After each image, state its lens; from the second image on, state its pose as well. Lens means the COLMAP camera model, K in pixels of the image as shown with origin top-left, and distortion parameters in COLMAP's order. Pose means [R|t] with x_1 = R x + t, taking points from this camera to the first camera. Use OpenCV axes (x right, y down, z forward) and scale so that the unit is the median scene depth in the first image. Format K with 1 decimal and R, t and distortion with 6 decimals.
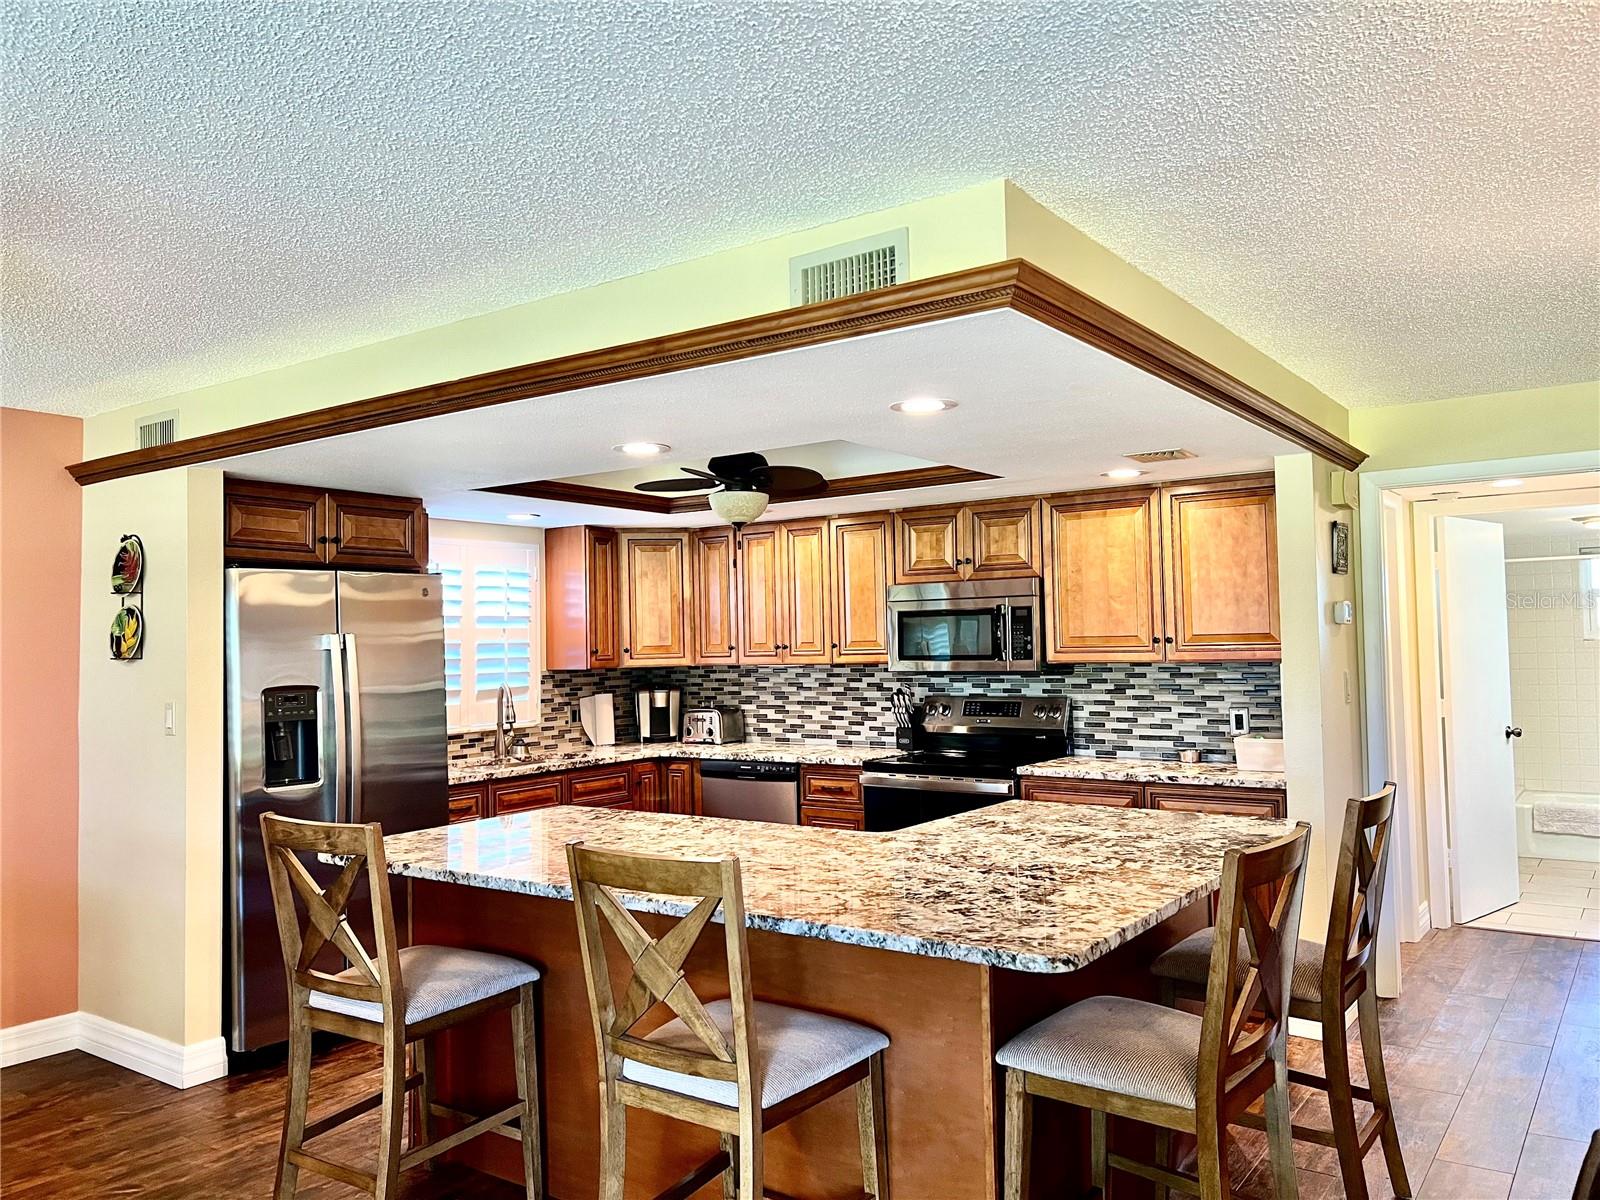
lens RADIAL K [[1195.8, 0, 801.0], [0, 1195.8, 595.4], [0, 0, 1]] dist [0.150495, -0.284156]
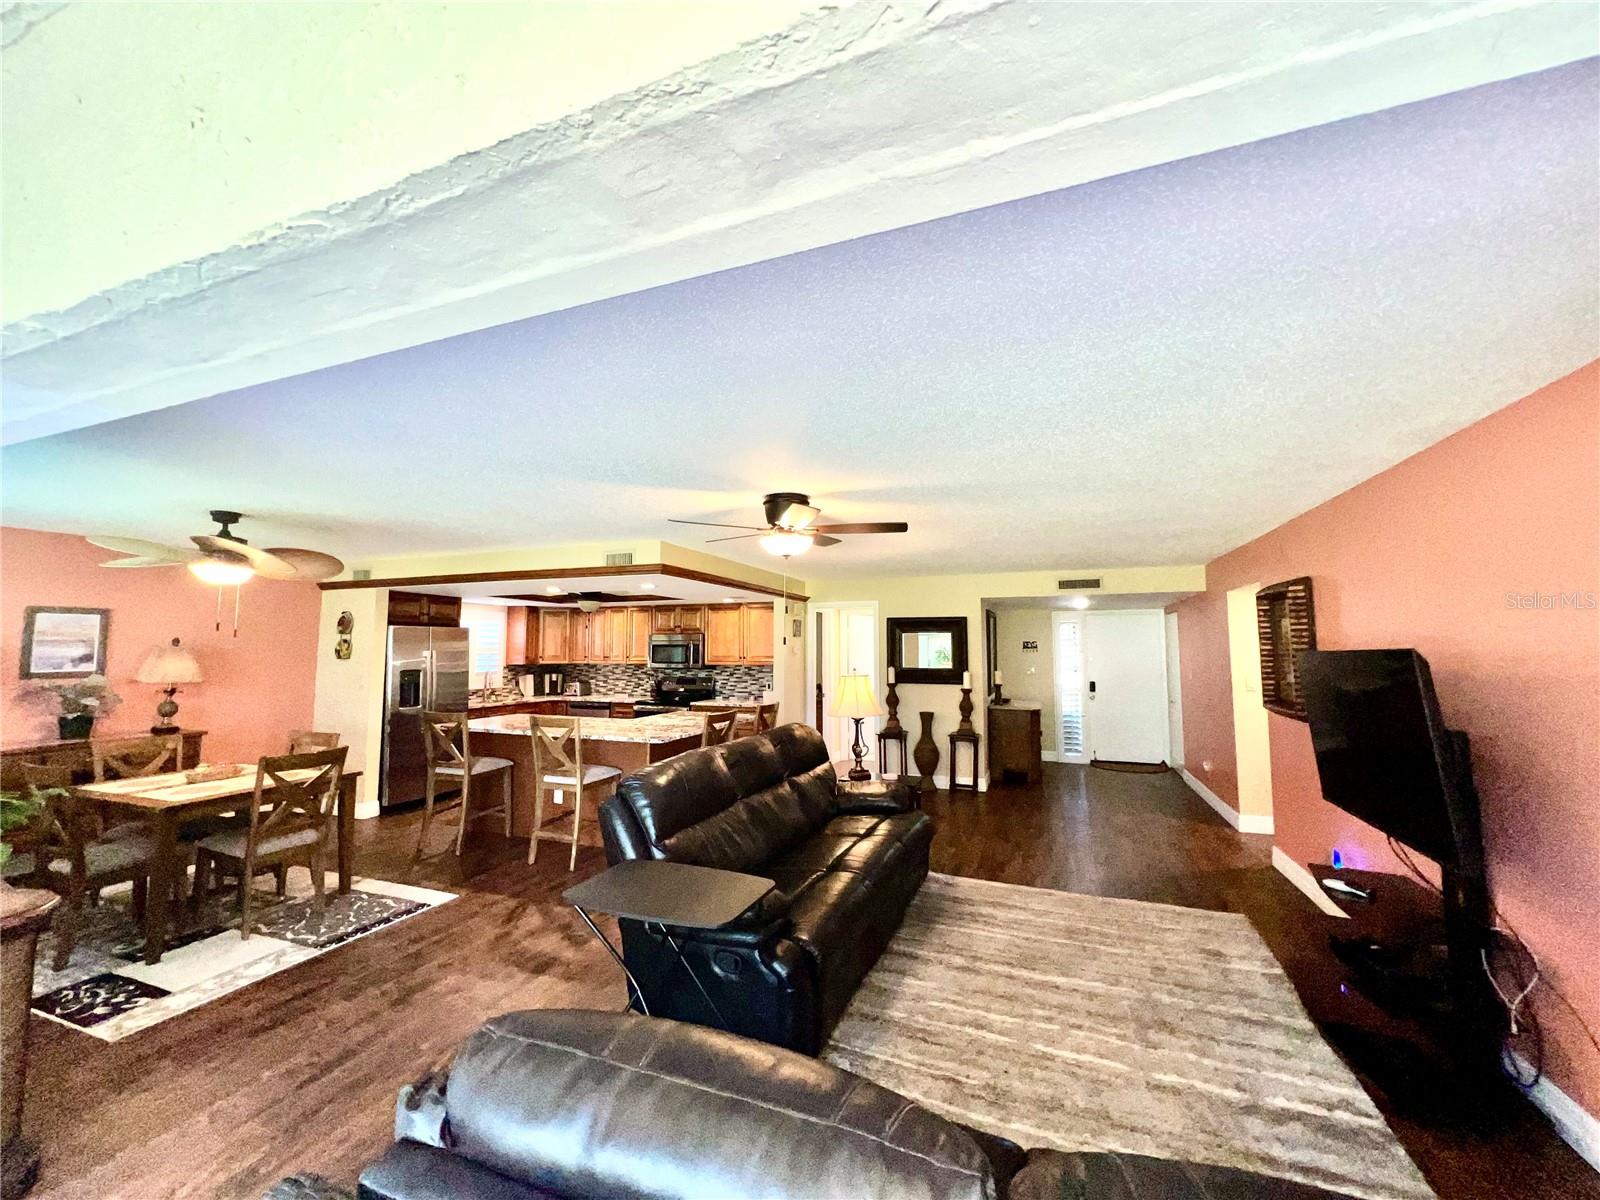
lens RADIAL K [[637.2, 0, 795.5], [0, 637.2, 598.1], [0, 0, 1]] dist [0.001833, 0.000161]
pose [[0.968852, 0.039962, 0.244395, 0.041618], [-0.029720, 0.998524, -0.045455, -0.036022], [-0.245851, 0.036776, 0.968610, -0.461078]]
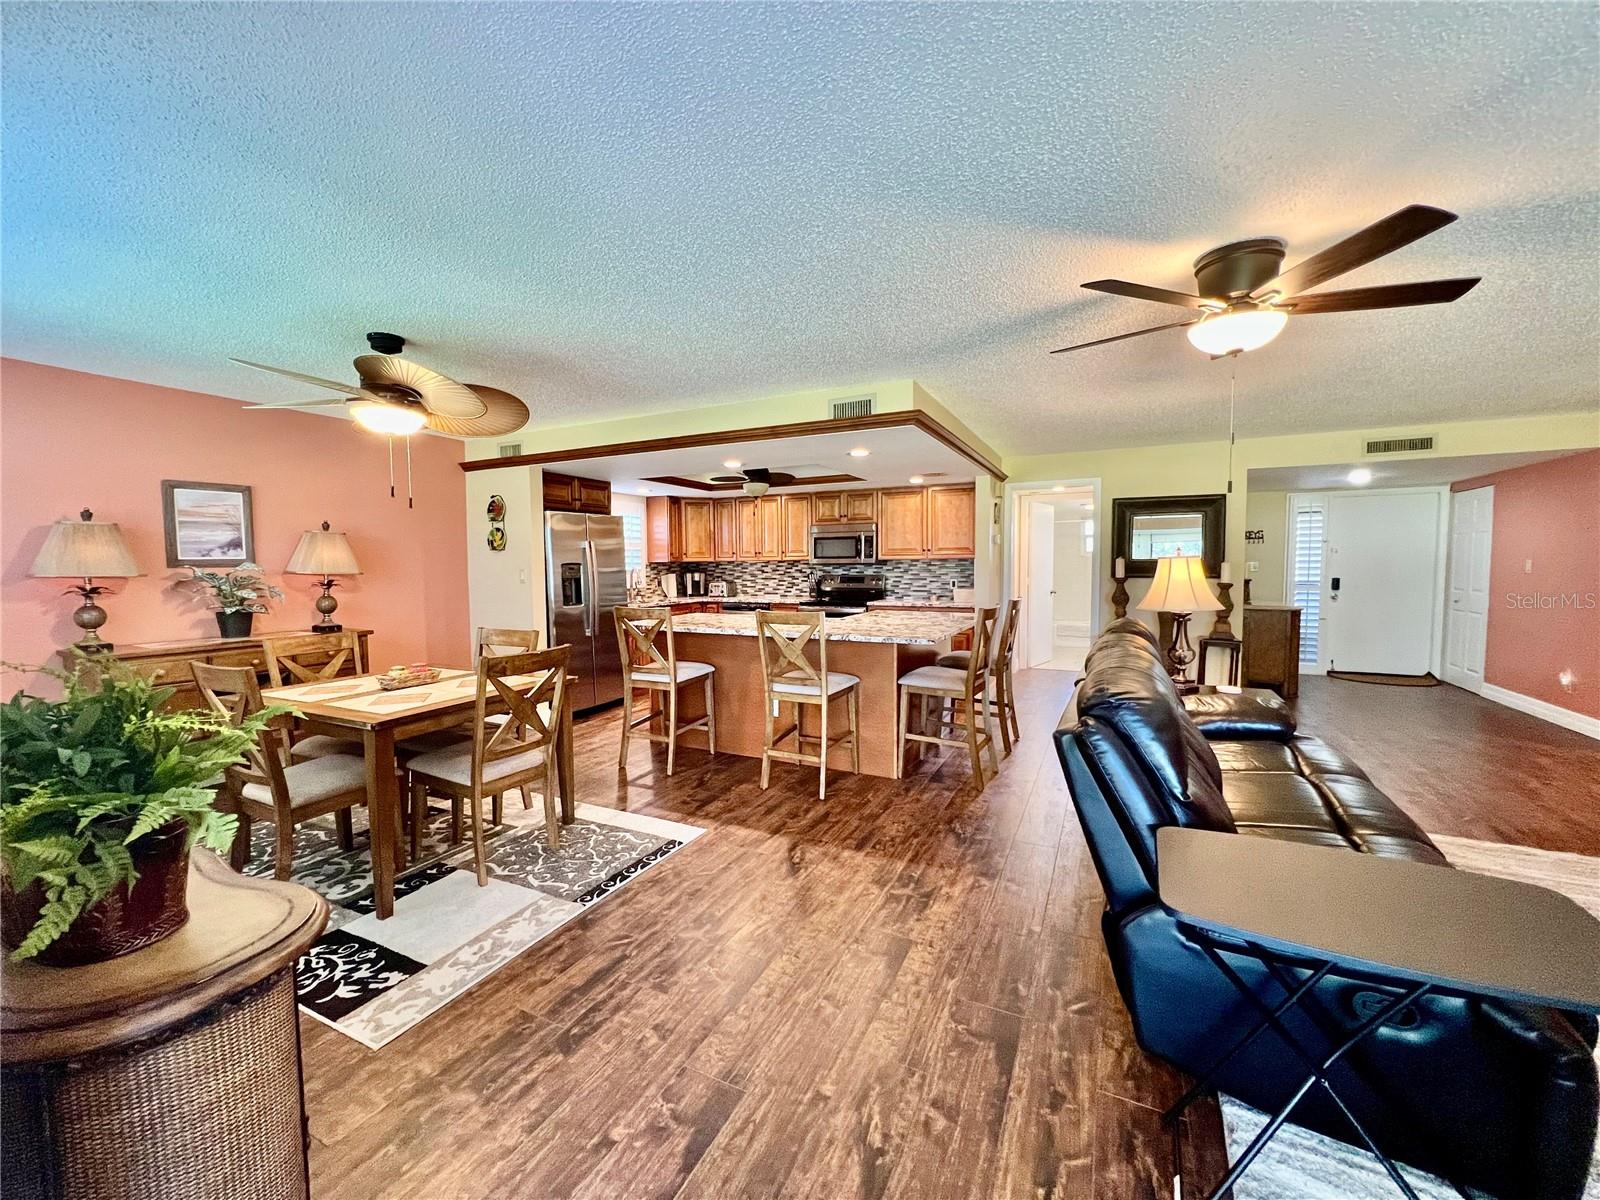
lens RADIAL K [[637.2, 0, 795.5], [0, 637.2, 598.1], [0, 0, 1]] dist [0.001833, 0.000161]
pose [[0.987753, 0.002594, 0.156001, -0.149269], [-0.017620, 0.995320, 0.095014, 0.014353], [-0.155025, -0.096599, 0.983176, -0.213873]]
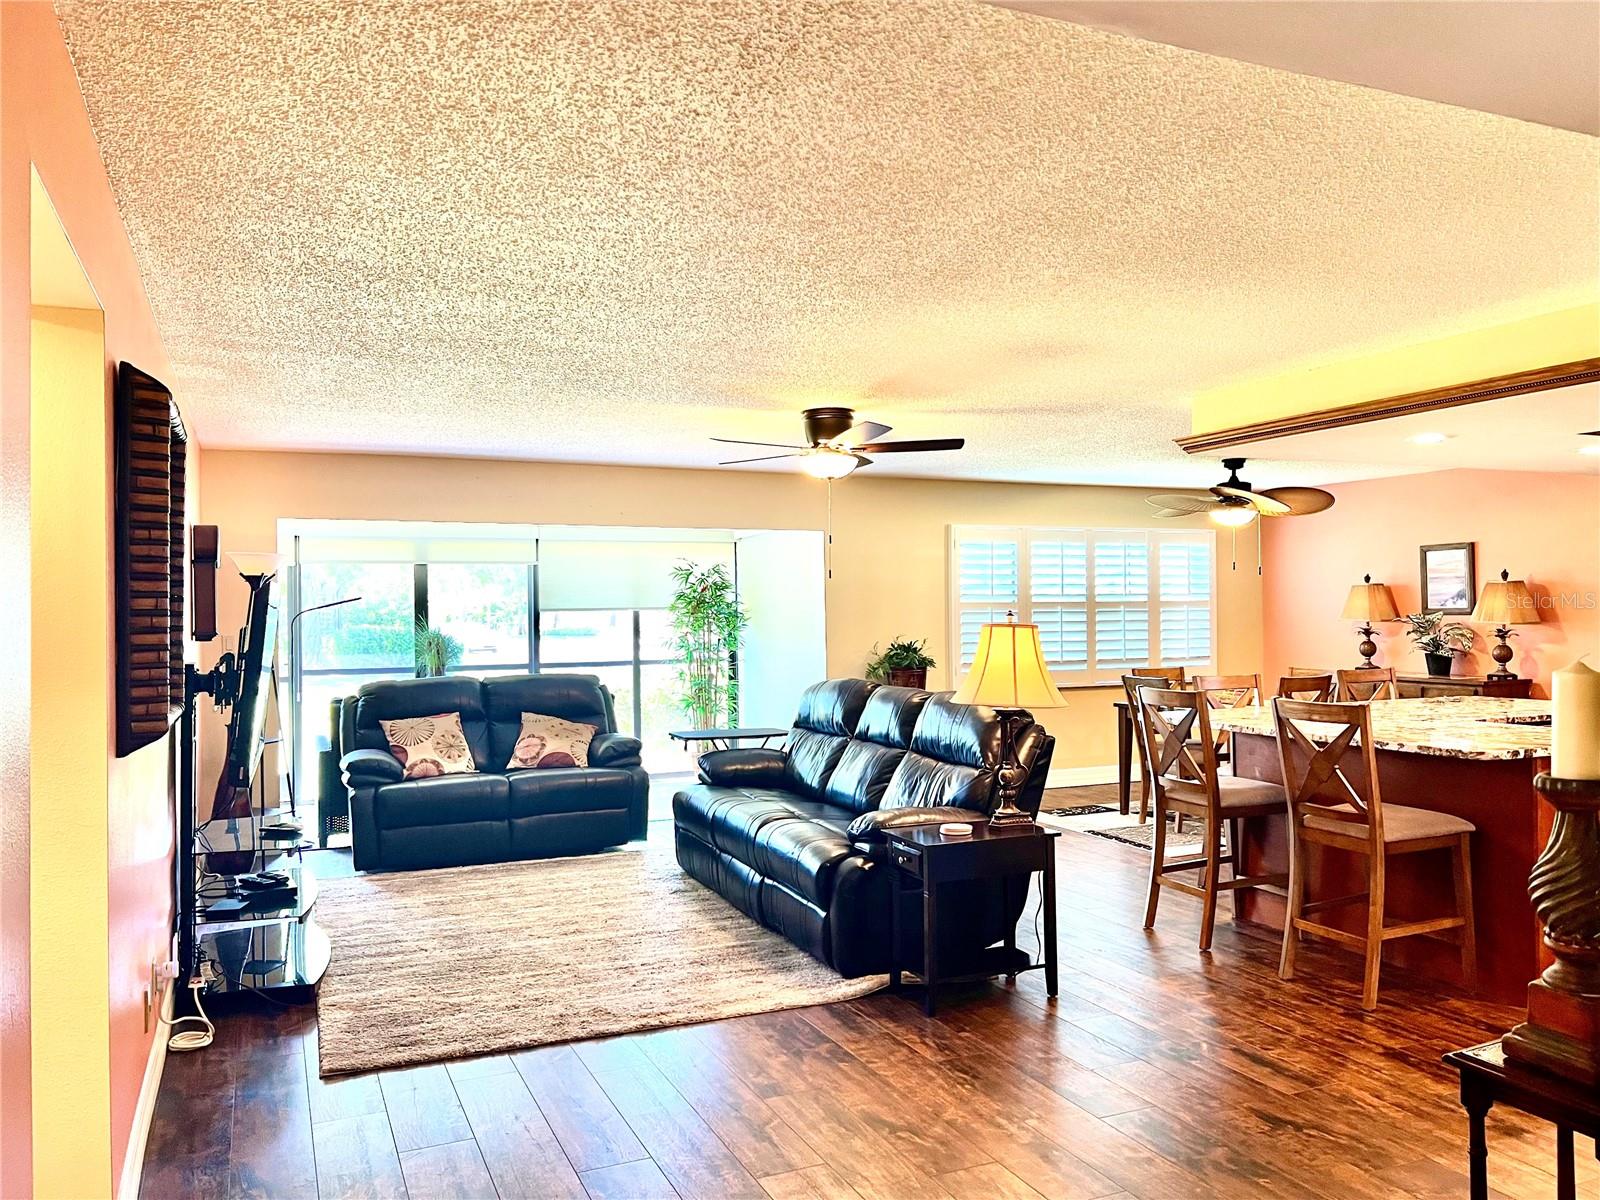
lens RADIAL K [[1199.9, 0, 800.0], [0, 1199.9, 600.0], [0, 0, 1]] dist [0.101083, -0.195901]
pose [[-0.503193, 0.016788, -0.864011, 1.108981], [0.055546, 0.998372, -0.012951, 0.012919], [0.862387, -0.054510, -0.503307, 0.650814]]
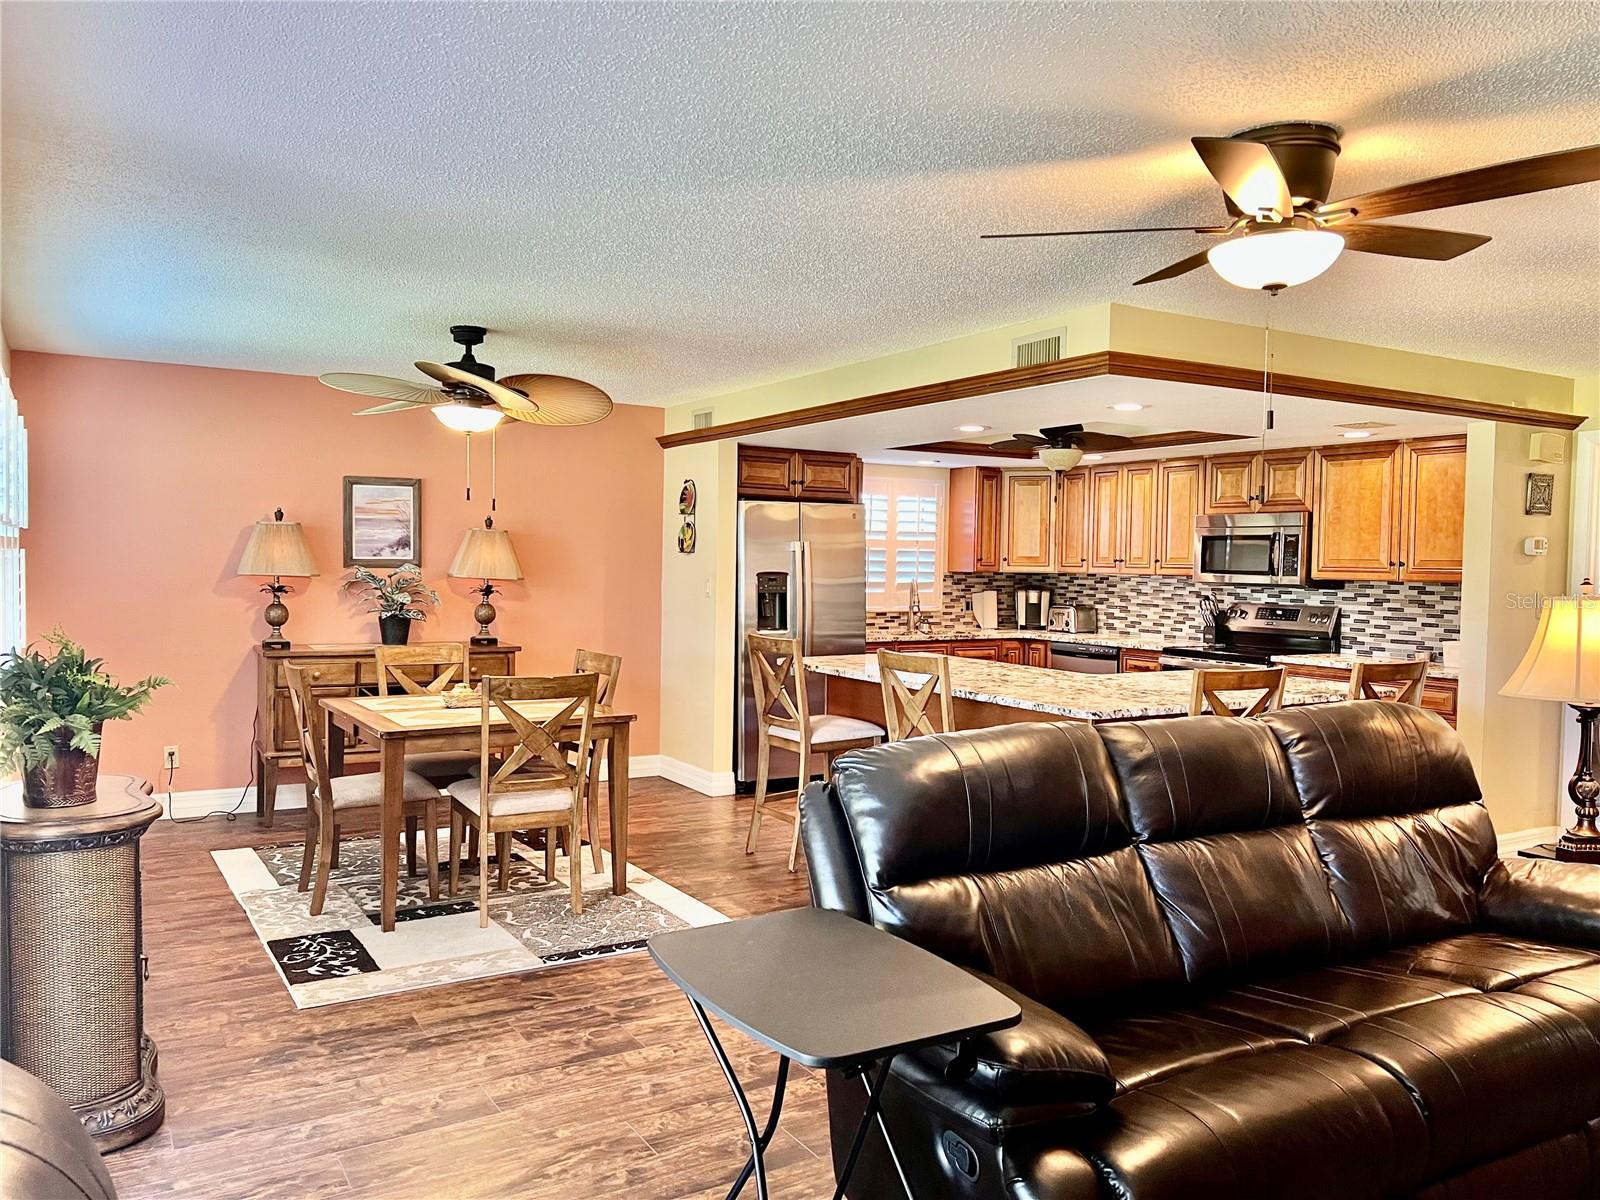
lens RADIAL K [[1199.9, 0, 800.0], [0, 1199.9, 600.0], [0, 0, 1]] dist [0.101083, -0.195901]
pose [[0.917627, 0.047999, -0.394533, 0.209815], [-0.017353, 0.996573, 0.080882, -0.016107], [0.397063, -0.067374, 0.915315, -0.387647]]
